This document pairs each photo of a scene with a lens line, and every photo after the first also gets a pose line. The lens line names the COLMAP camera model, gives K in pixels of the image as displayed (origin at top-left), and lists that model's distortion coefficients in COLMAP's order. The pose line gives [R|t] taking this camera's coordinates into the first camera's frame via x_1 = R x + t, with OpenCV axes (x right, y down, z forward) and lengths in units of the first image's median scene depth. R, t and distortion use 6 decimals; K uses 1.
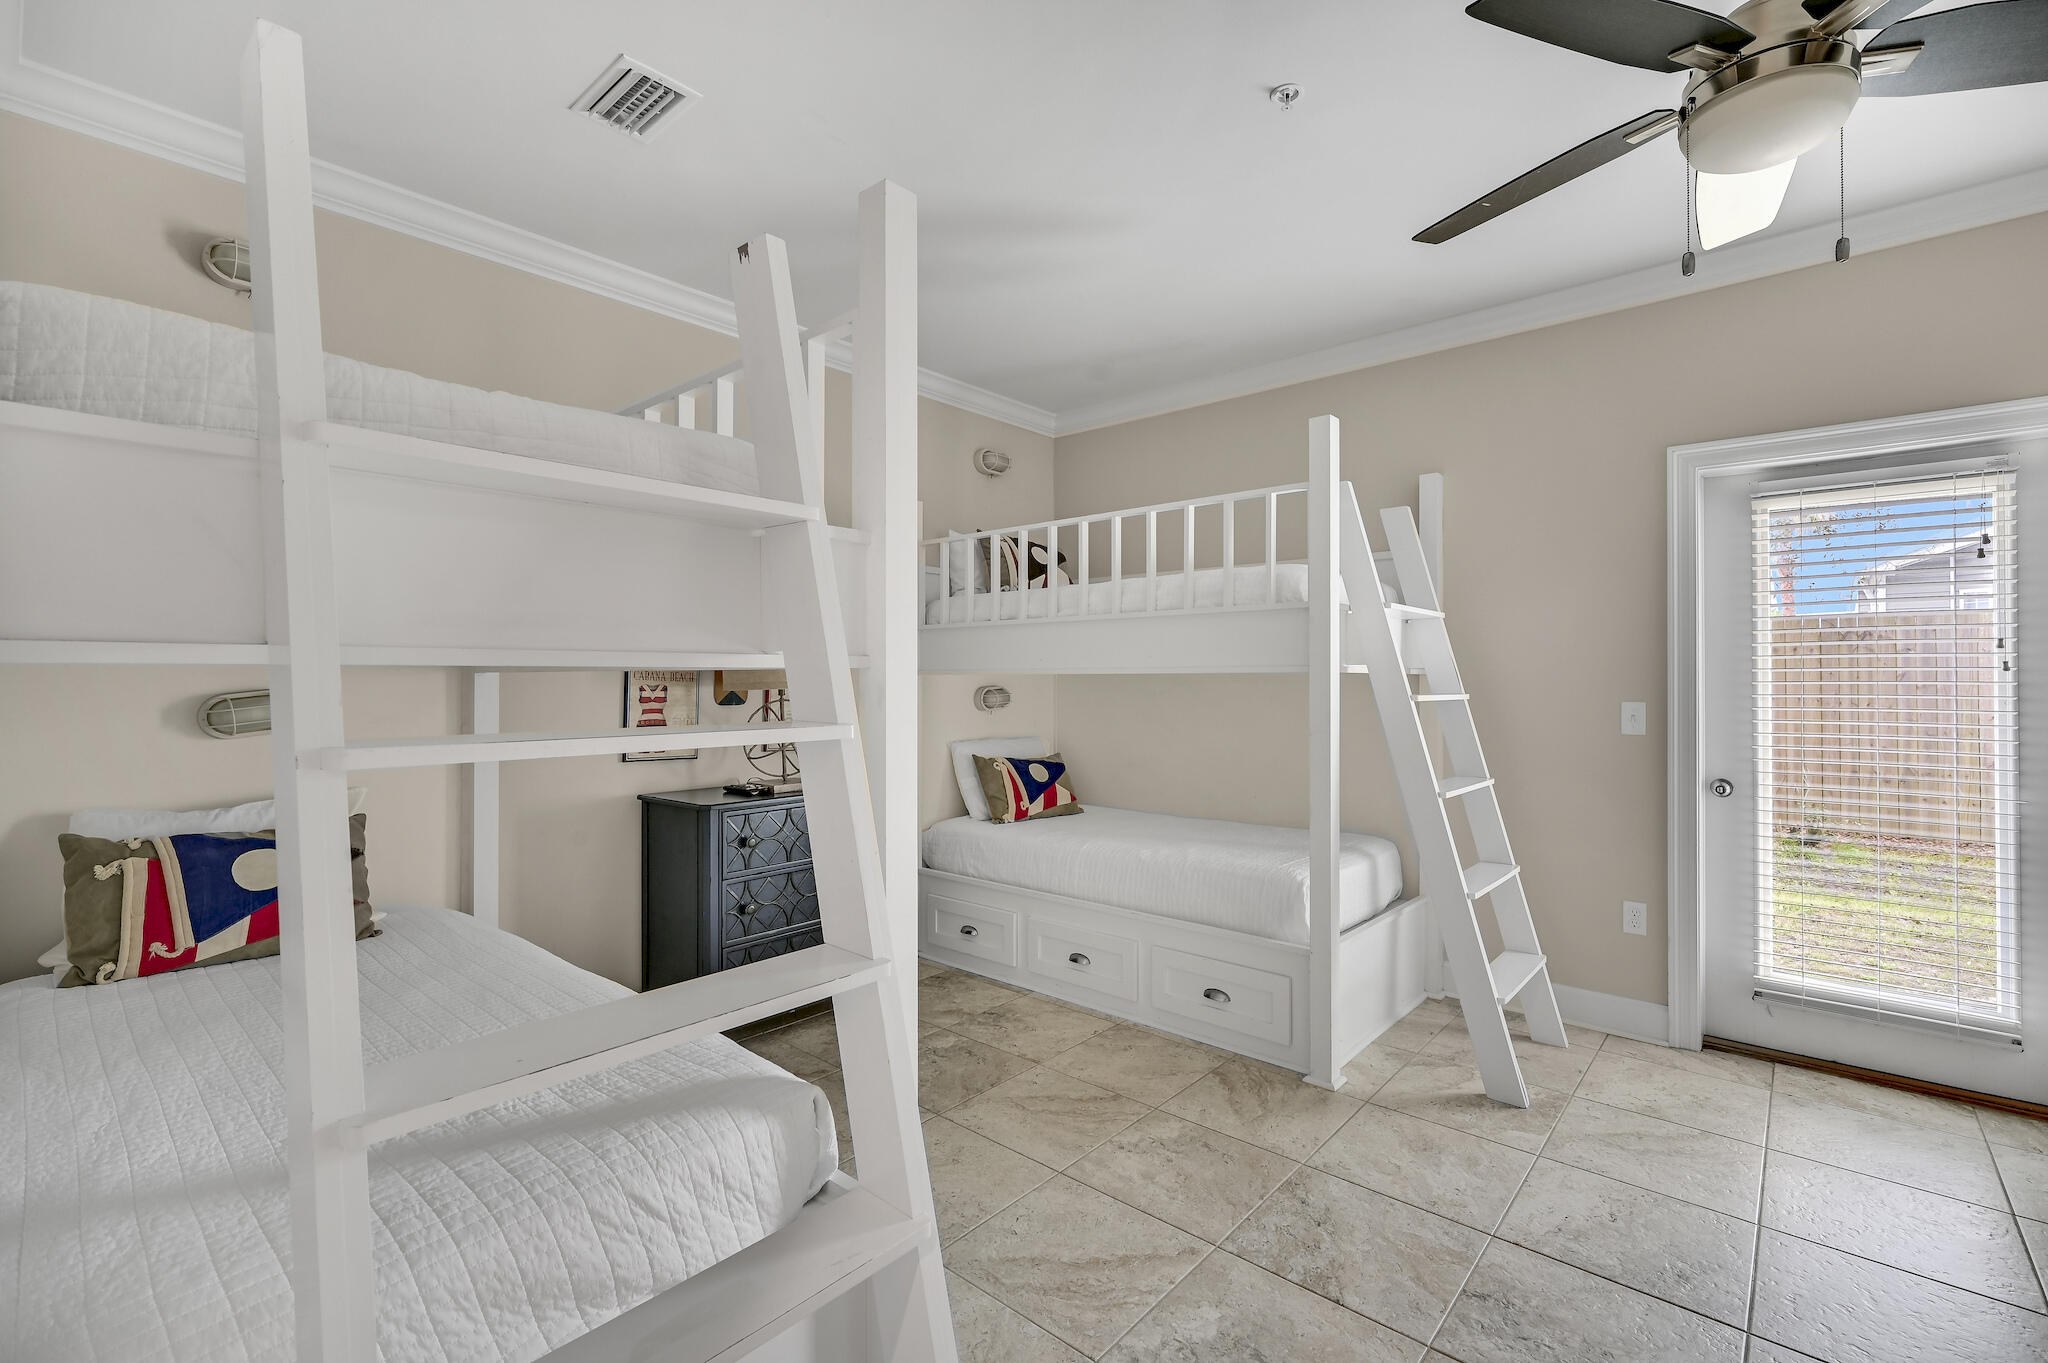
lens RADIAL K [[877.2, 0, 1042.4], [0, 877.2, 682.9], [0, 0, 1]] dist [-0.003325, 0.001075]
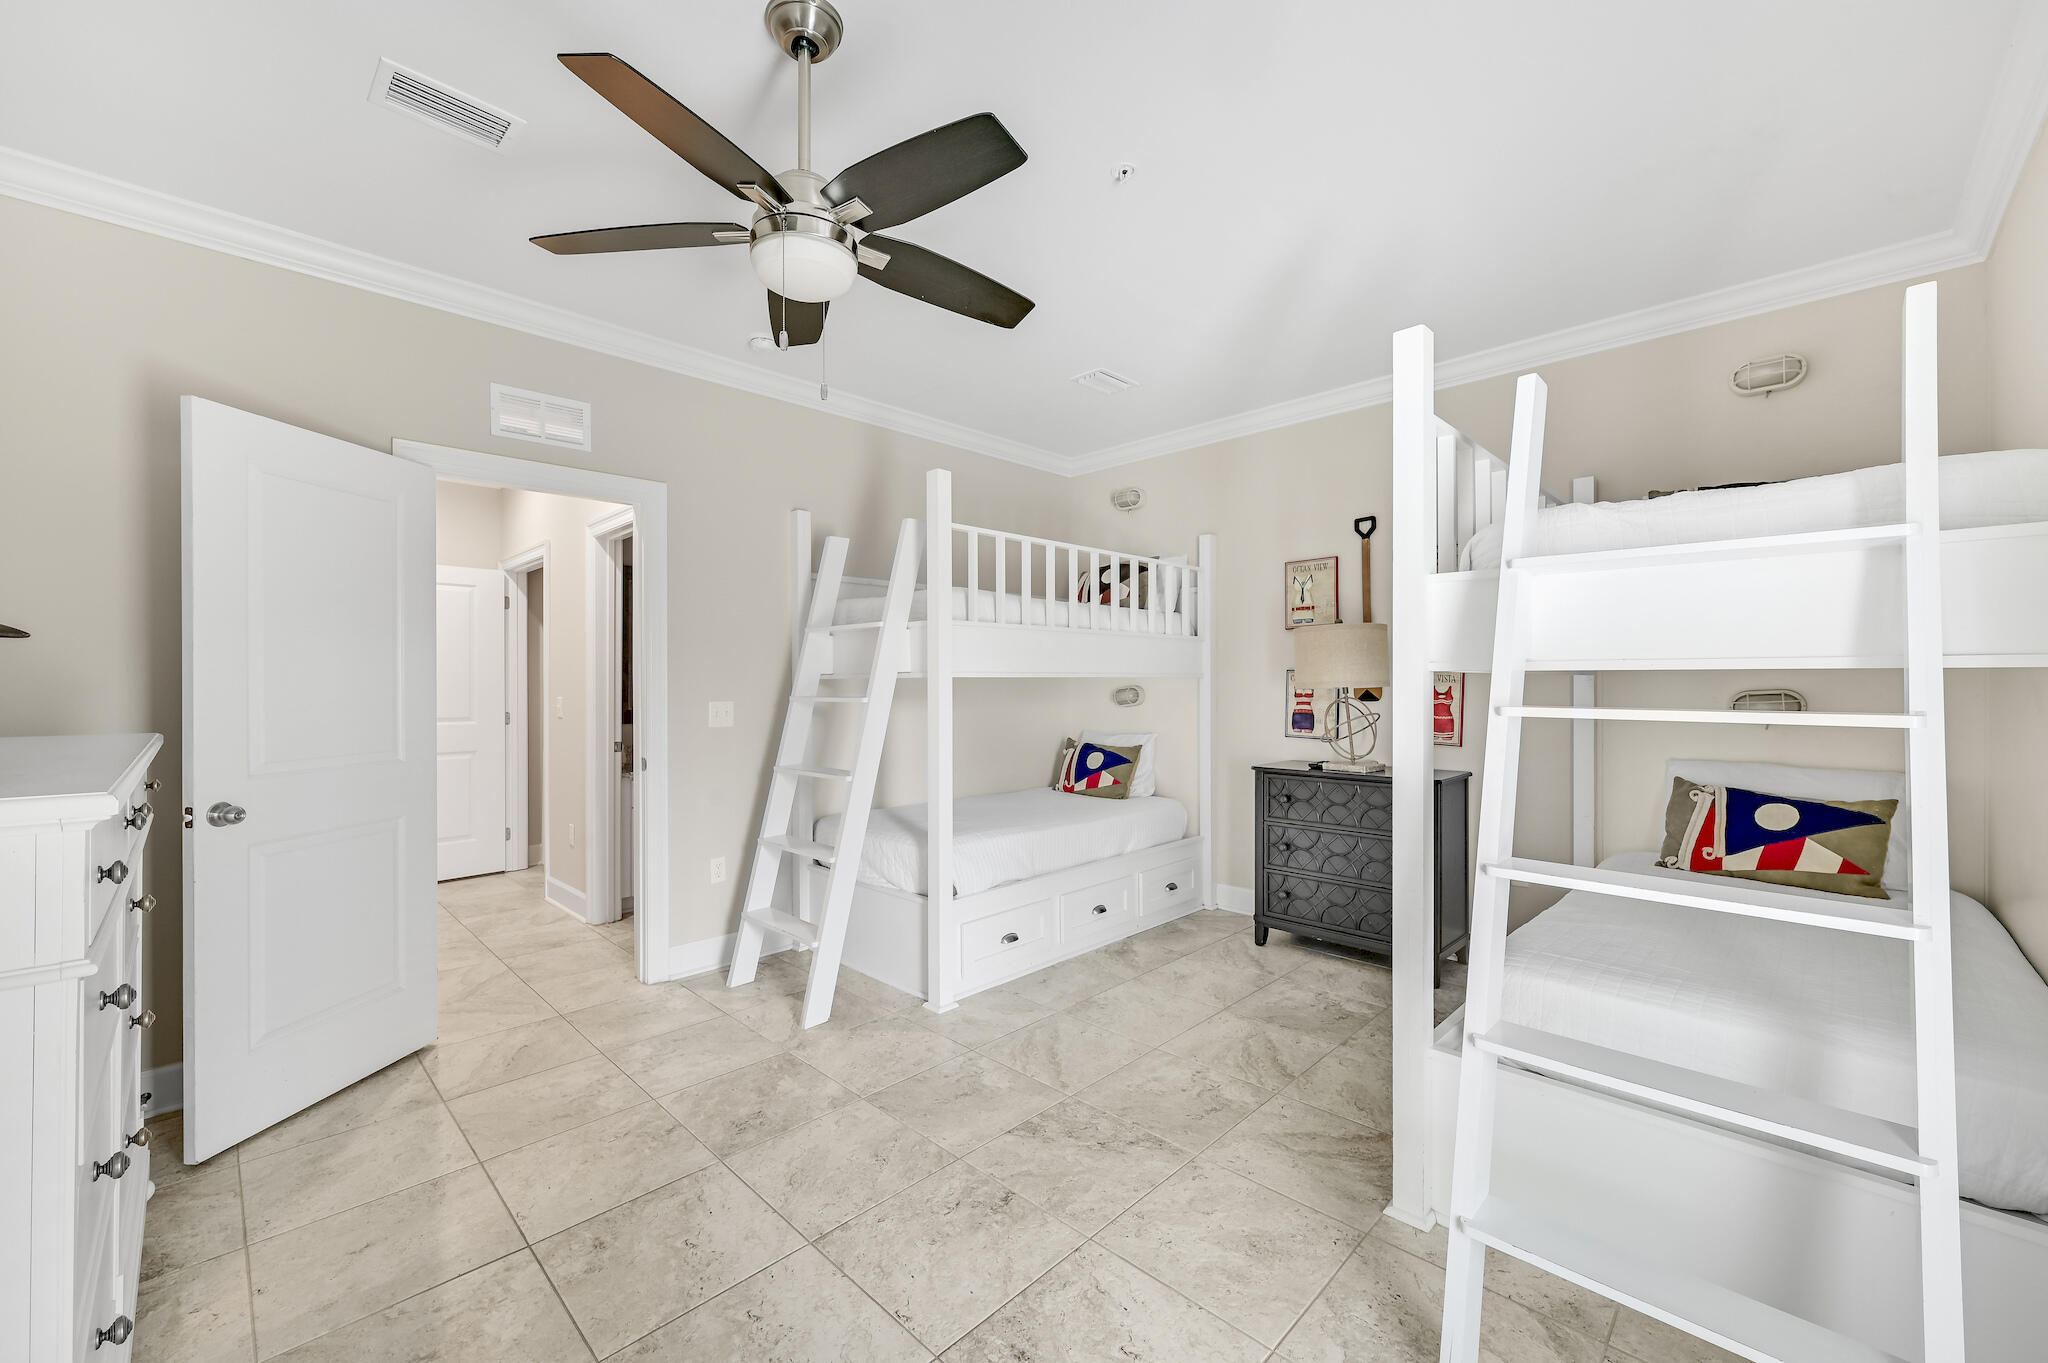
lens RADIAL K [[834.3, 0, 1030.5], [0, 834.3, 680.4], [0, 0, 1]] dist [-0.000050, -0.000353]
pose [[-0.053577, 0.001120, -0.998563, 1.051781], [0.000779, 0.999999, 0.001079, -0.007912], [0.998563, -0.000720, -0.053578, 0.701538]]
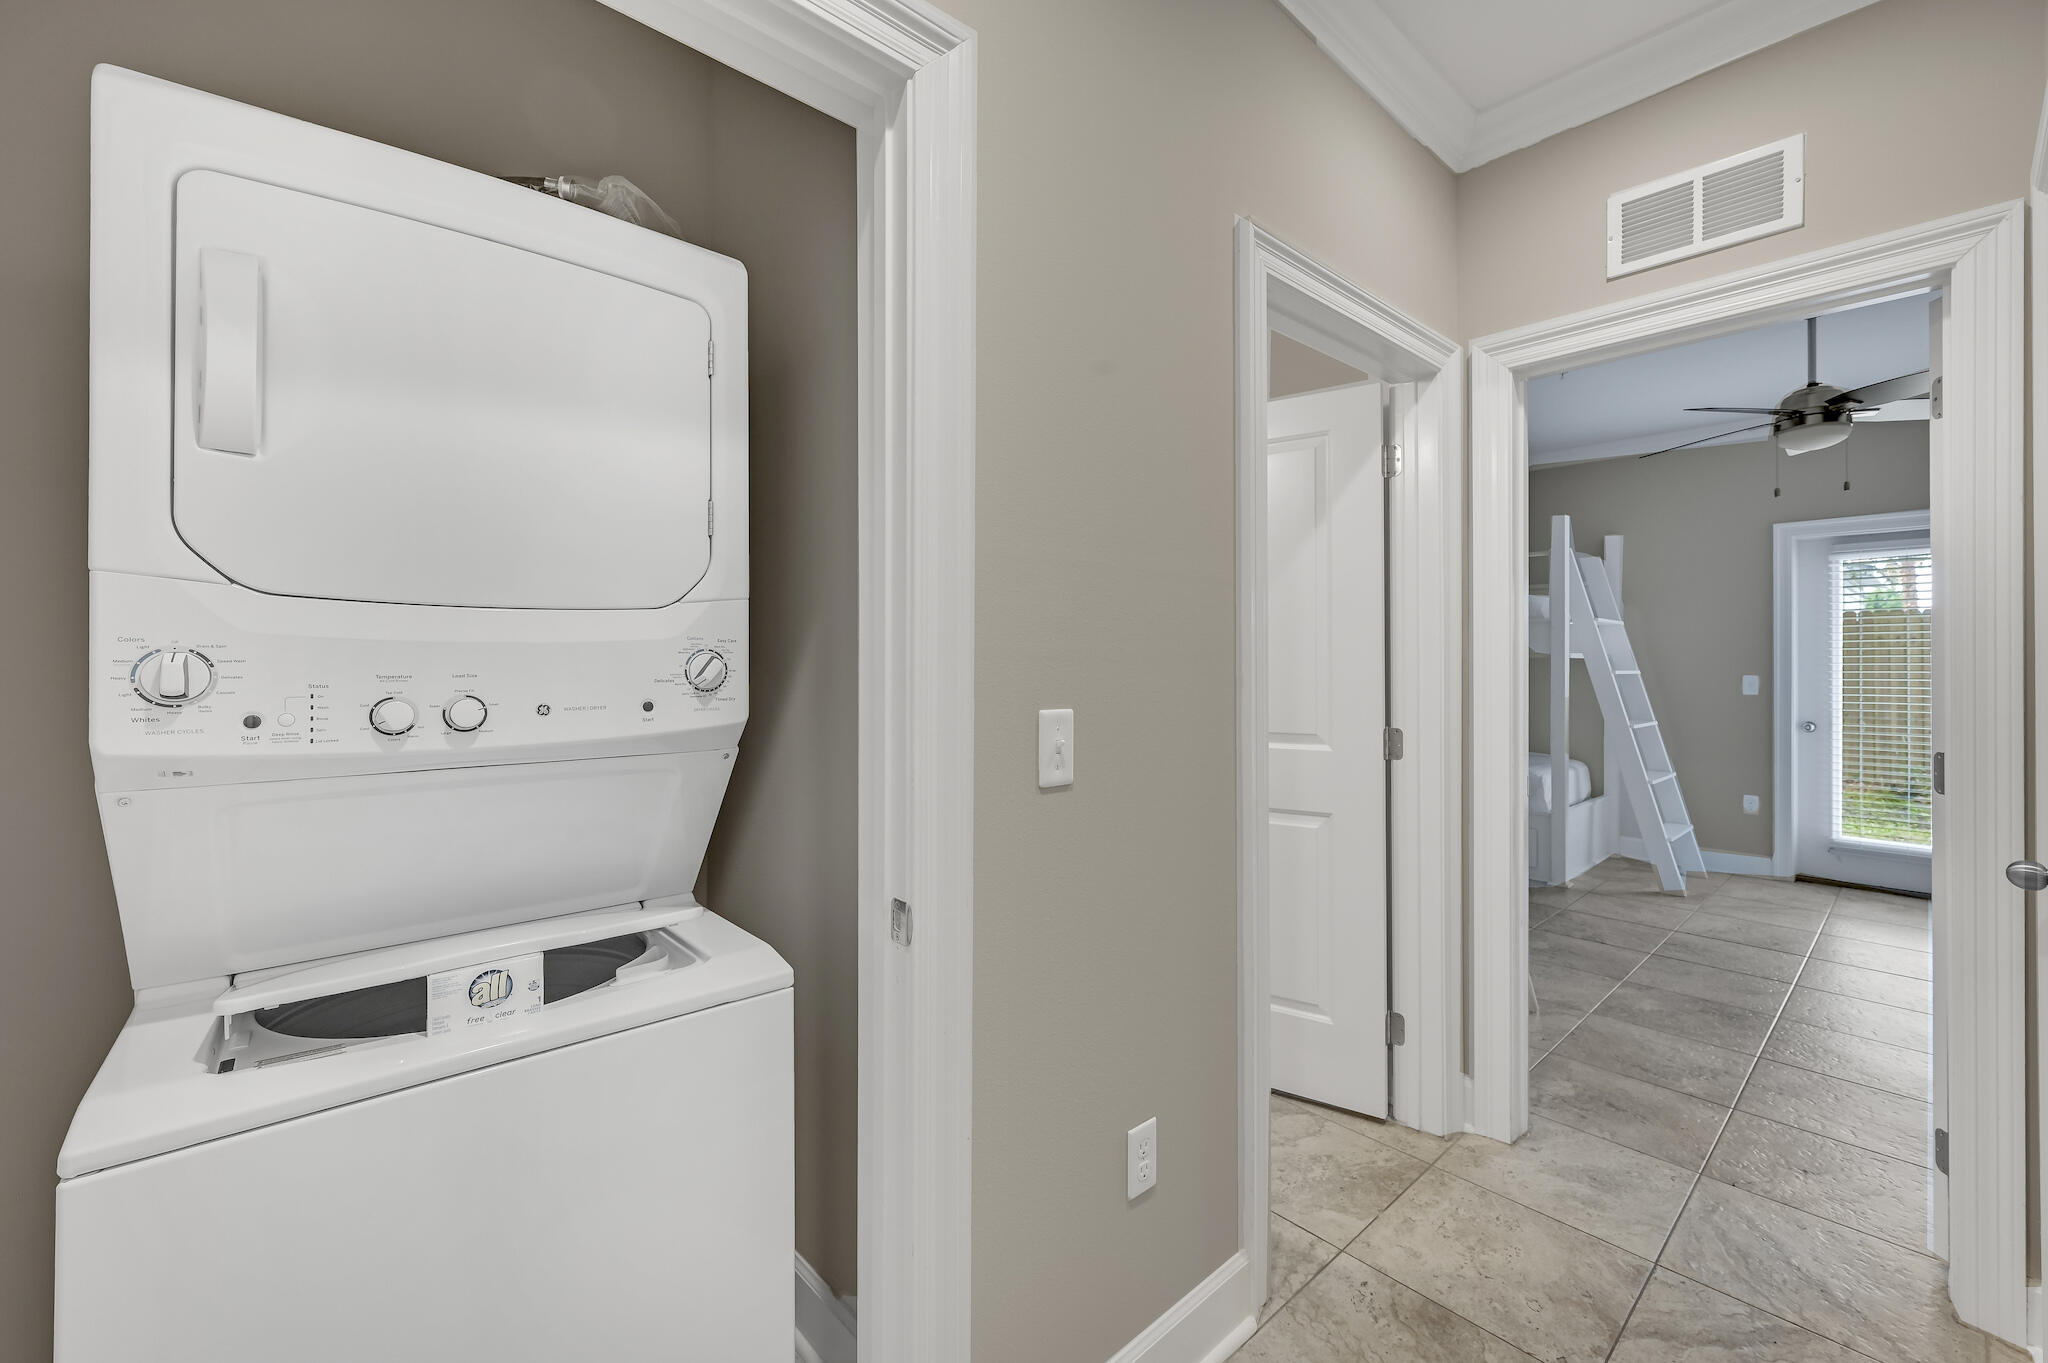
lens RADIAL K [[834.3, 0, 1011.9], [0, 834.3, 664.9], [0, 0, 1]] dist [-0.000050, -0.000353]
pose [[0.991532, 0.003793, -0.129810, -0.549411], [-0.003816, 0.999993, 0.000069, 0.006586], [0.129810, 0.000427, 0.991539, -0.809924]]
